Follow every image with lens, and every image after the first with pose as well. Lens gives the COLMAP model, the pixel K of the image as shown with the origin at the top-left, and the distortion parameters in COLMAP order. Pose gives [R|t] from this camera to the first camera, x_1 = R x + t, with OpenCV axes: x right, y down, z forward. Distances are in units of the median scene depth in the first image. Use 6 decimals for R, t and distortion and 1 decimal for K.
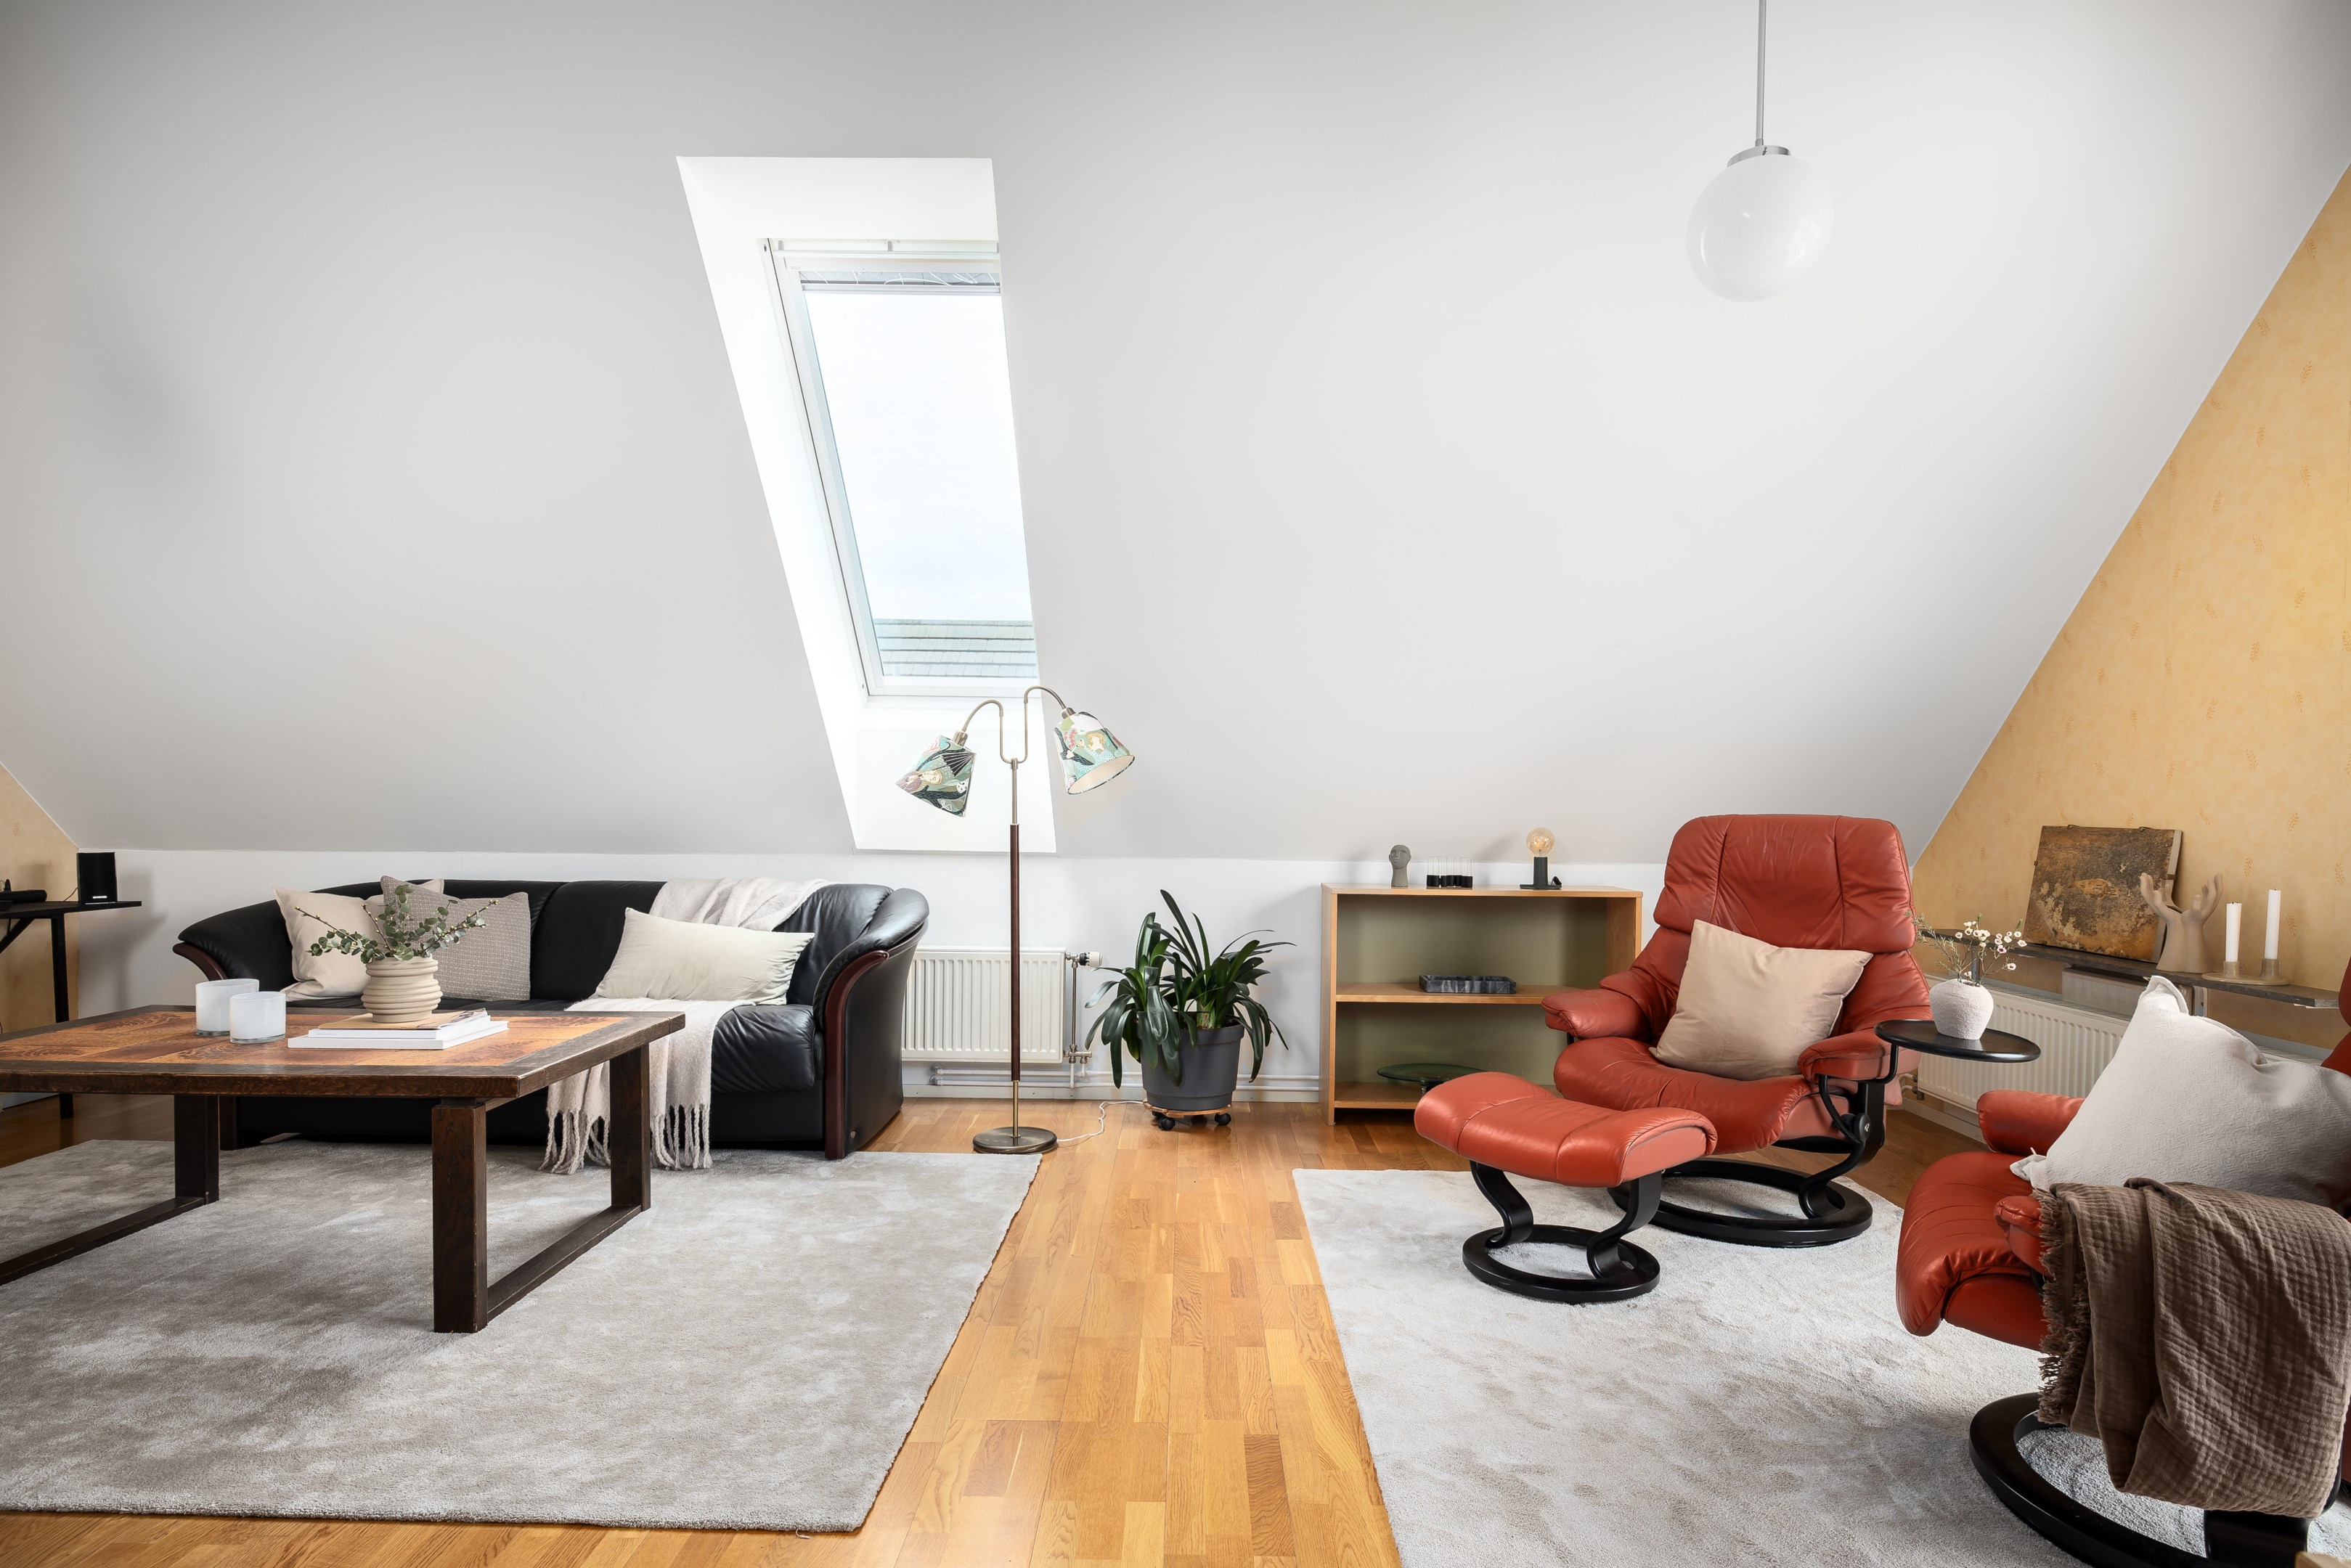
lens RADIAL K [[1260.2, 0, 1176.7], [0, 1260.2, 834.8], [0, 0, 1]] dist [0.000603, 0.000053]
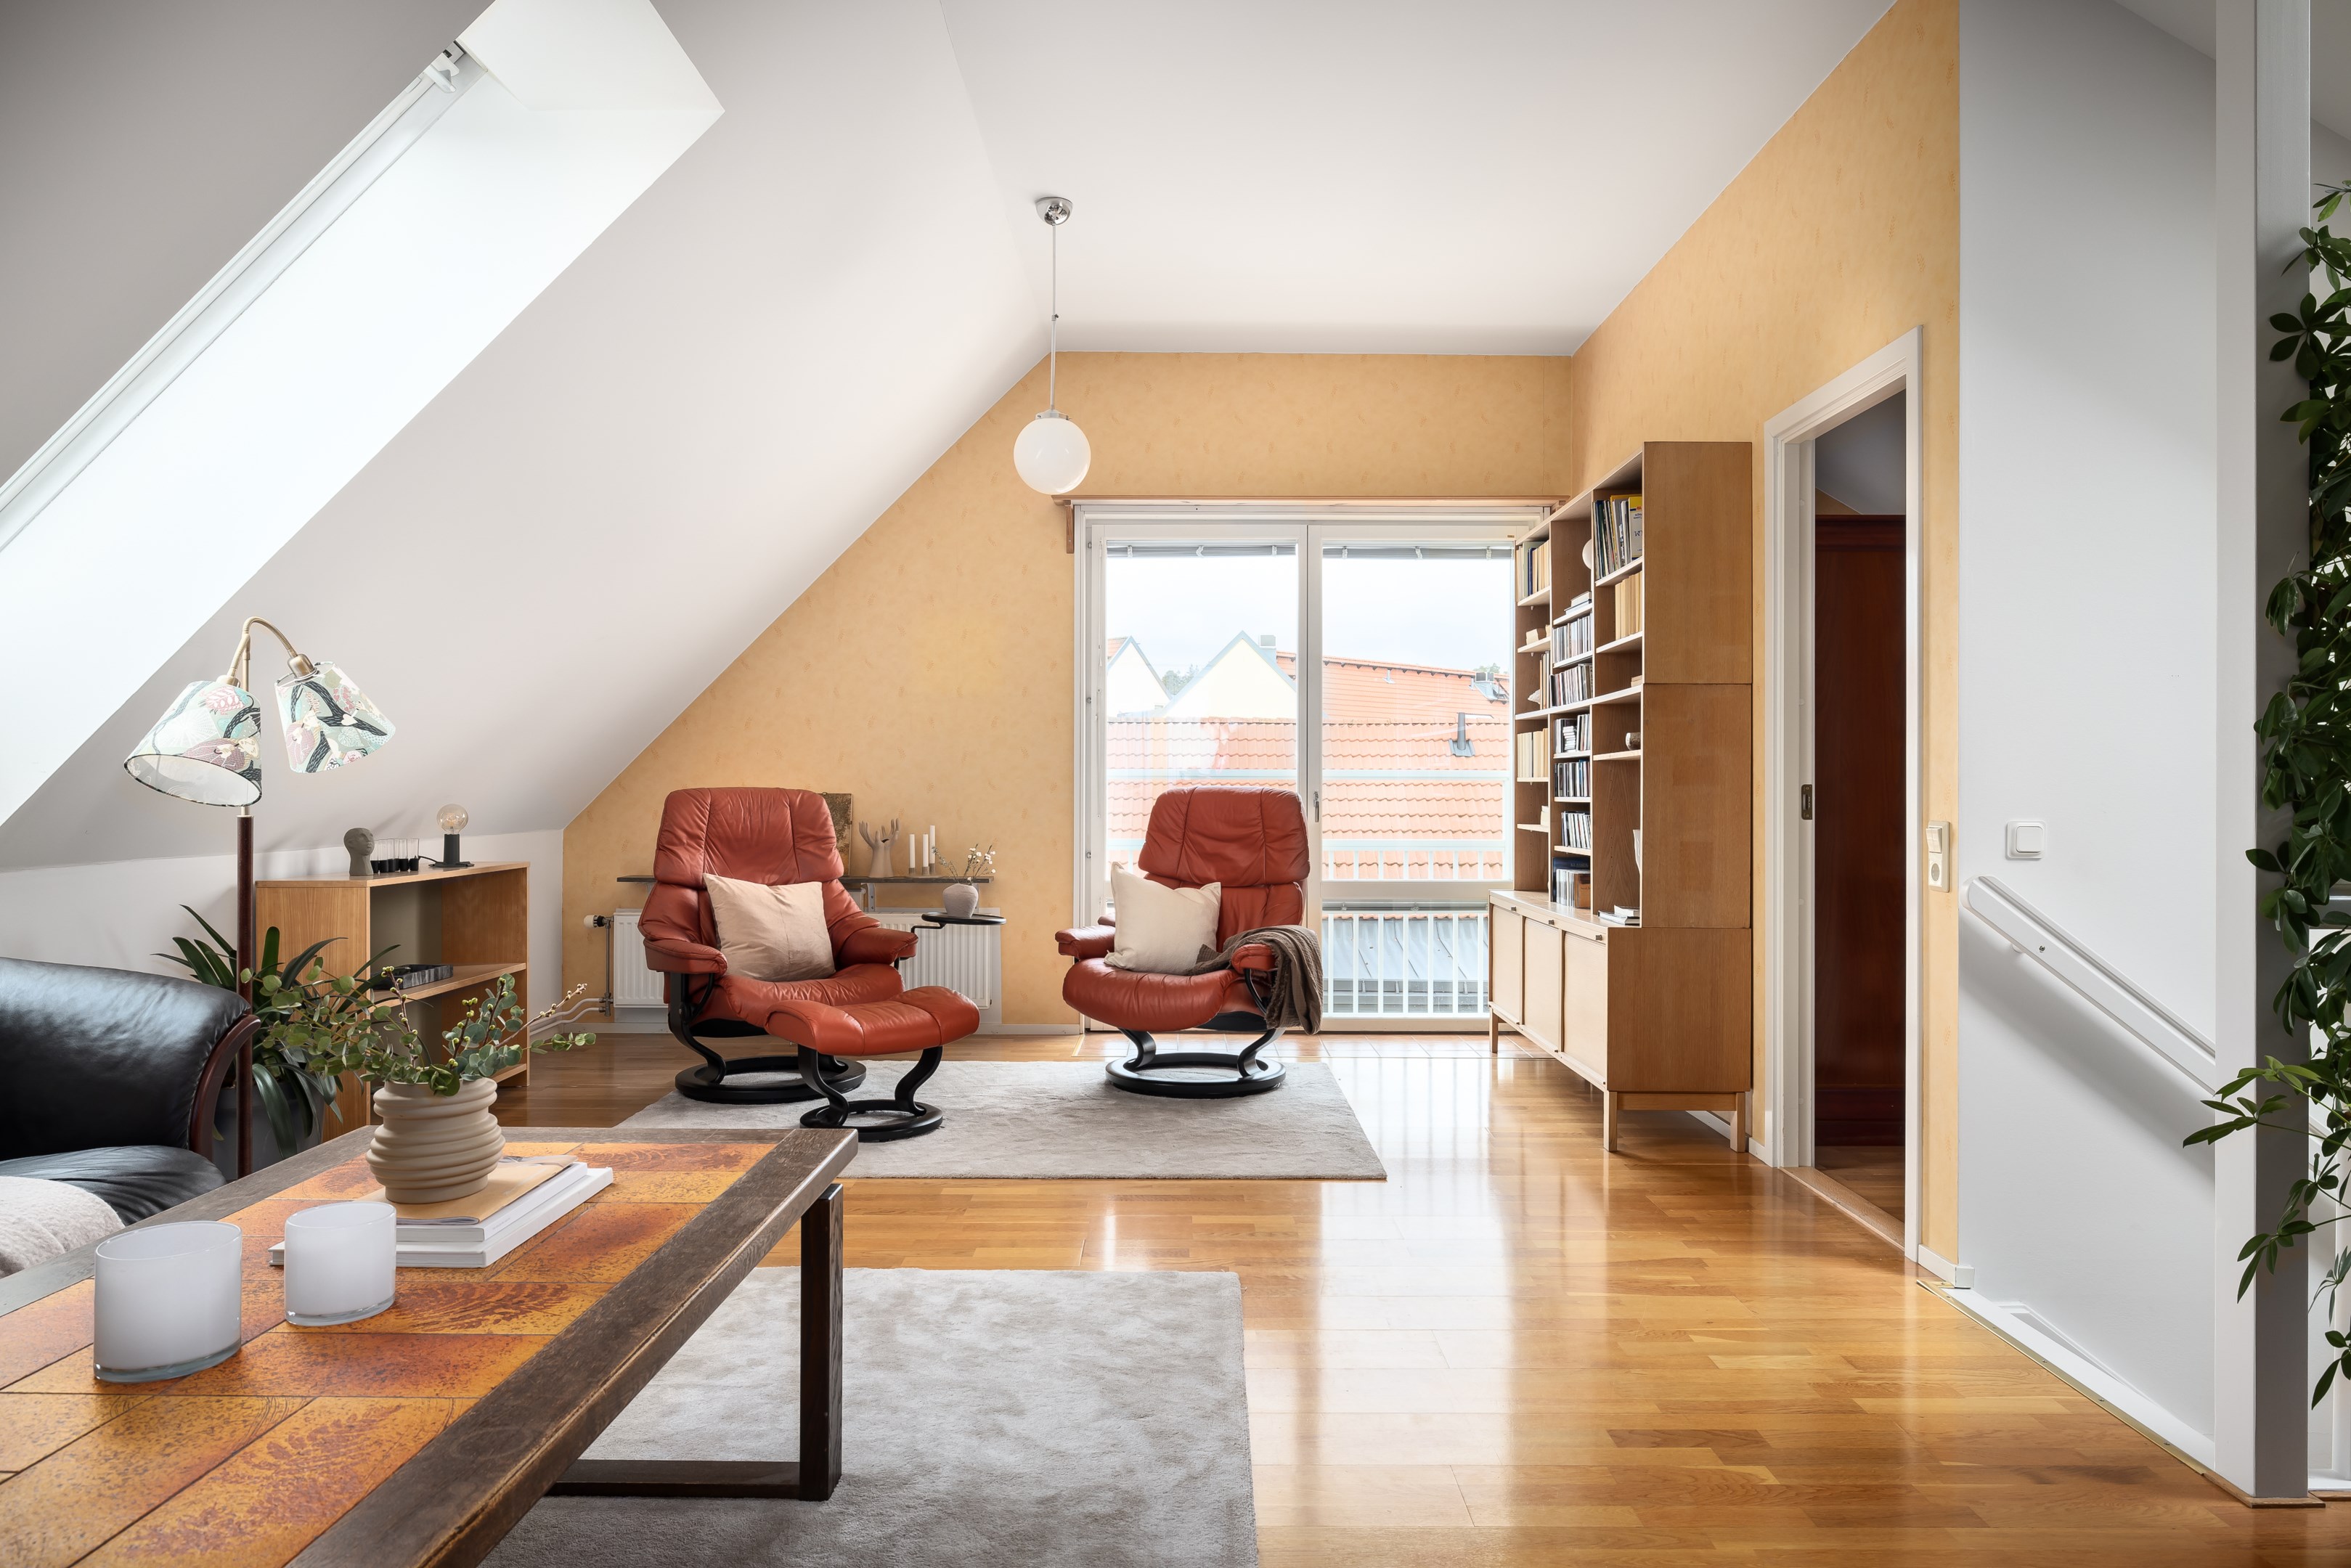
lens RADIAL K [[1445.0, 0, 1175.5], [0, 1445.0, 784.0], [0, 0, 1]] dist [-0.001018, -0.000108]
pose [[-0.010875, -0.010846, 0.999882, -0.951115], [0.021059, 0.999717, 0.011073, -0.024794], [-0.999719, 0.021177, -0.010643, 0.521242]]
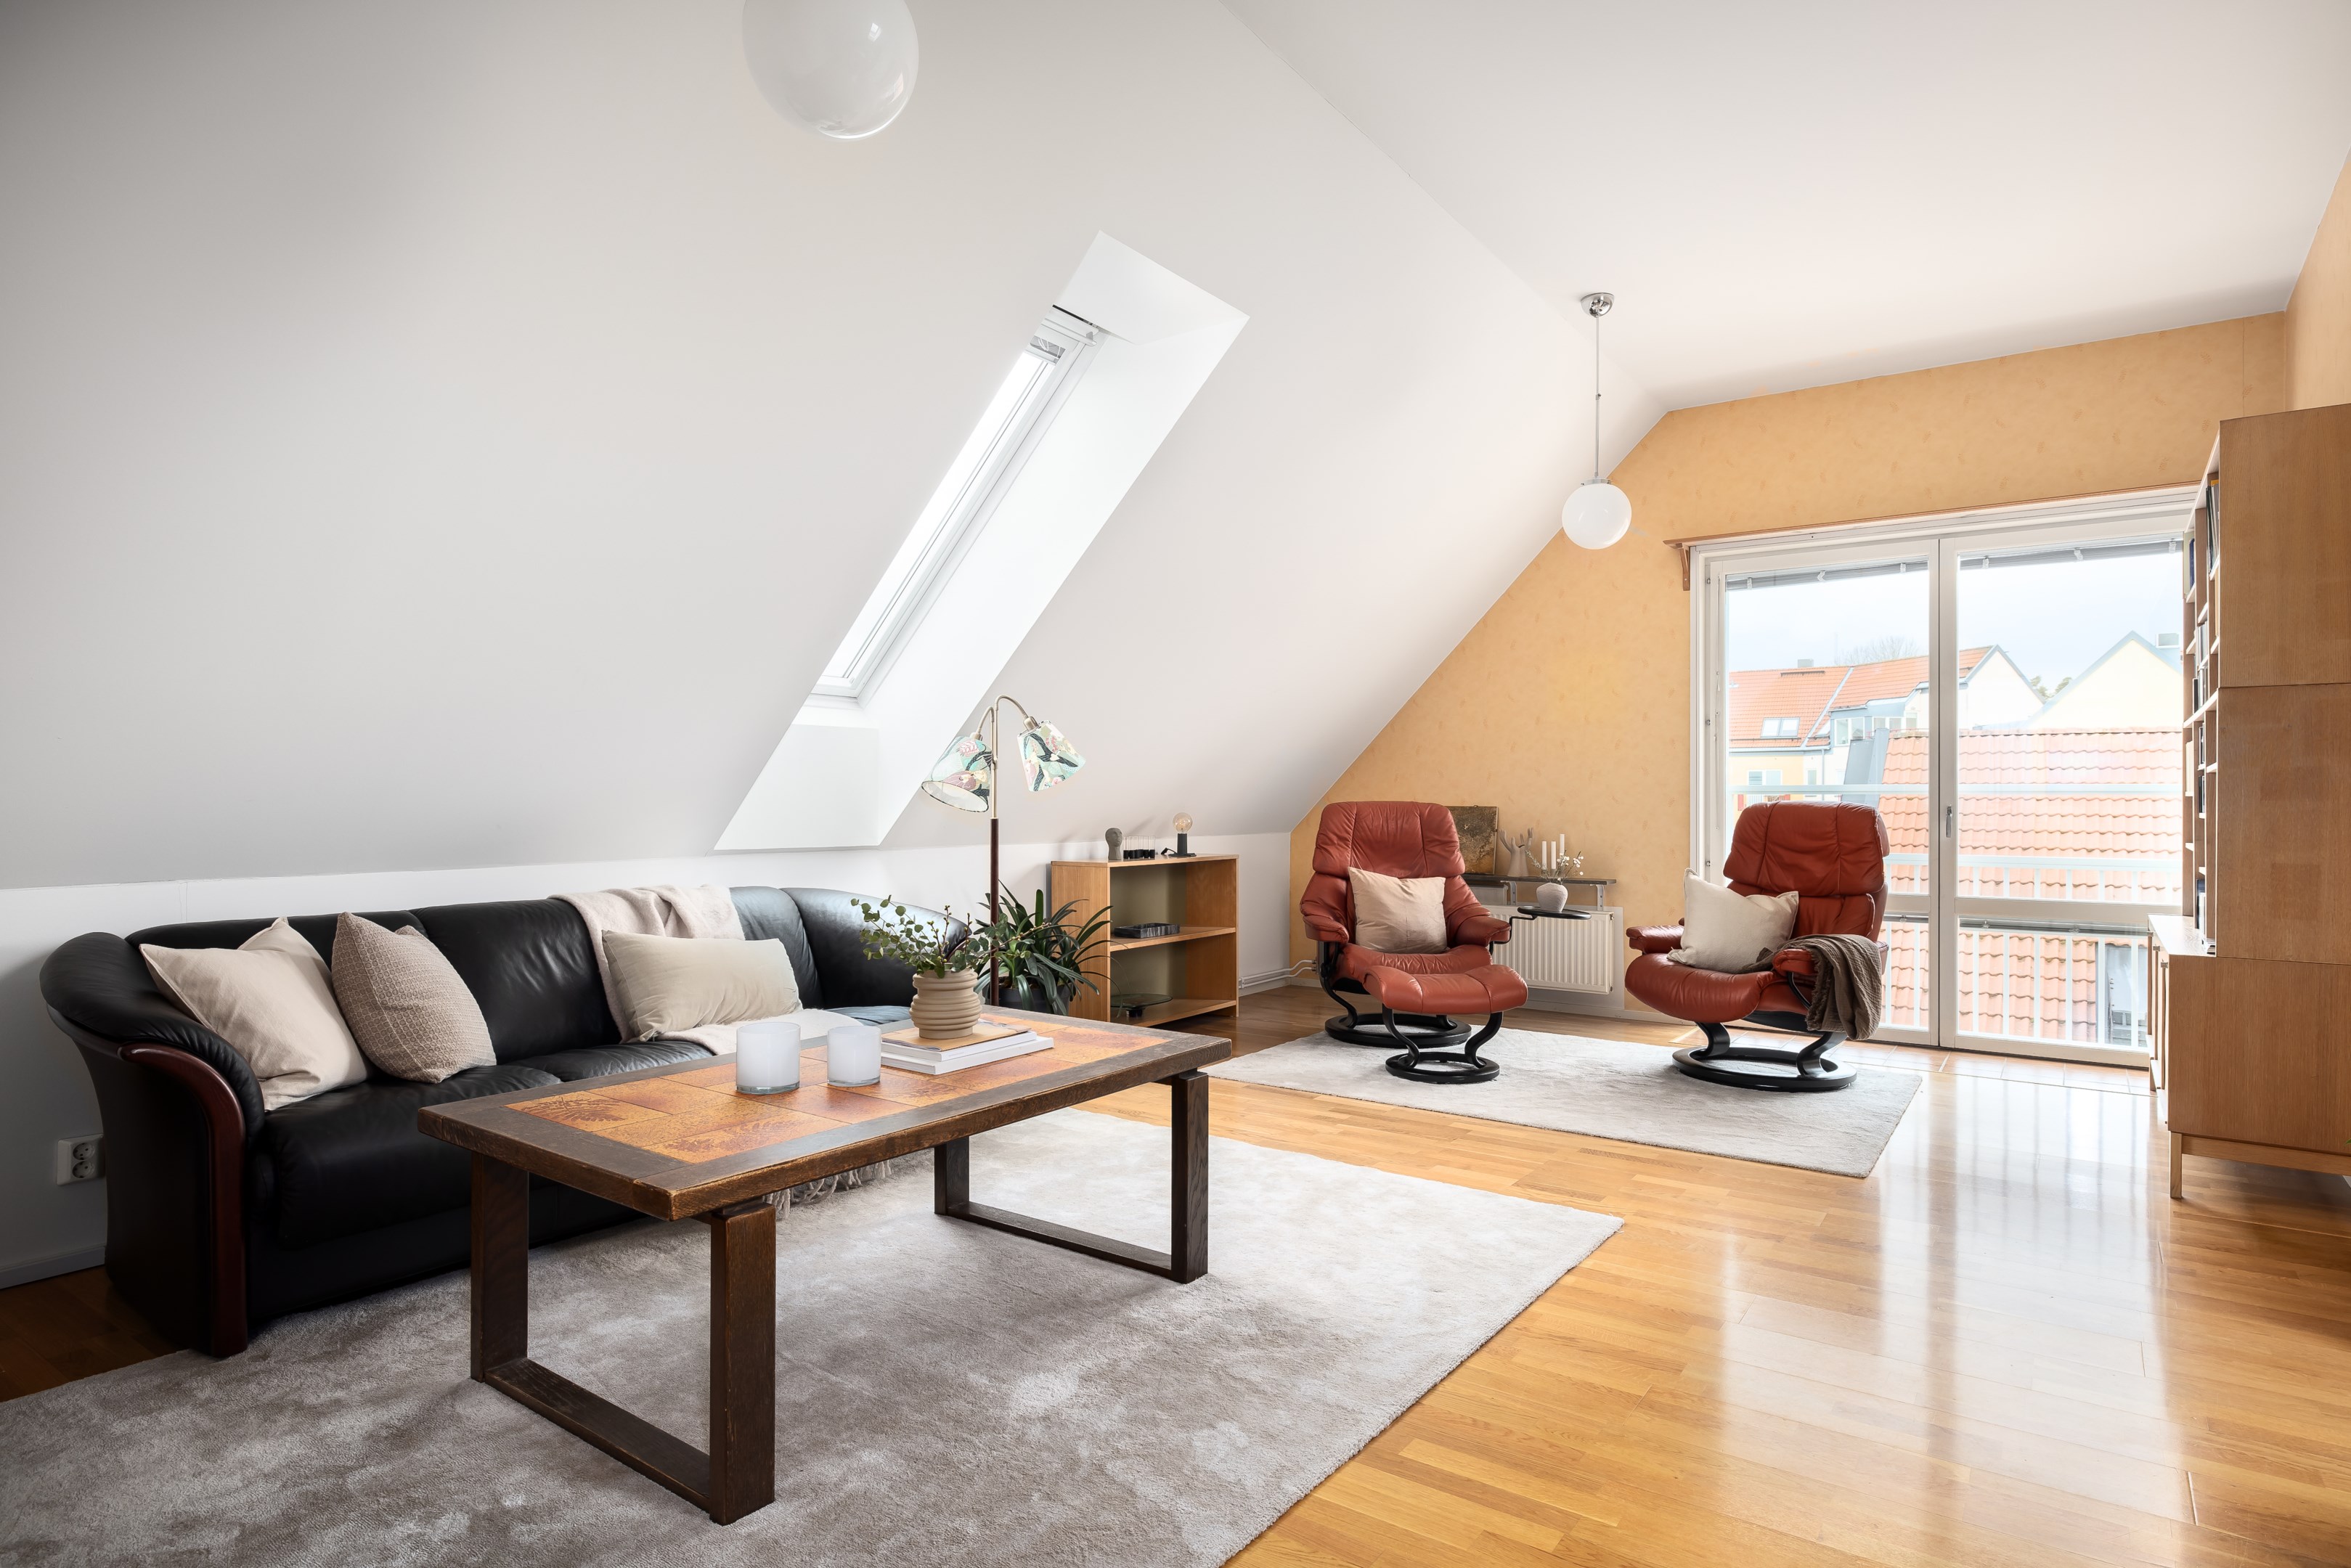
lens RADIAL K [[1266.5, 0, 1169.2], [0, 1266.5, 800.6], [0, 0, 1]] dist [0.001005, -0.000152]
pose [[0.574168, -0.011843, 0.818652, -0.987432], [0.023240, 0.999728, -0.001838, -0.018927], [-0.818407, 0.020081, 0.574288, 0.241459]]
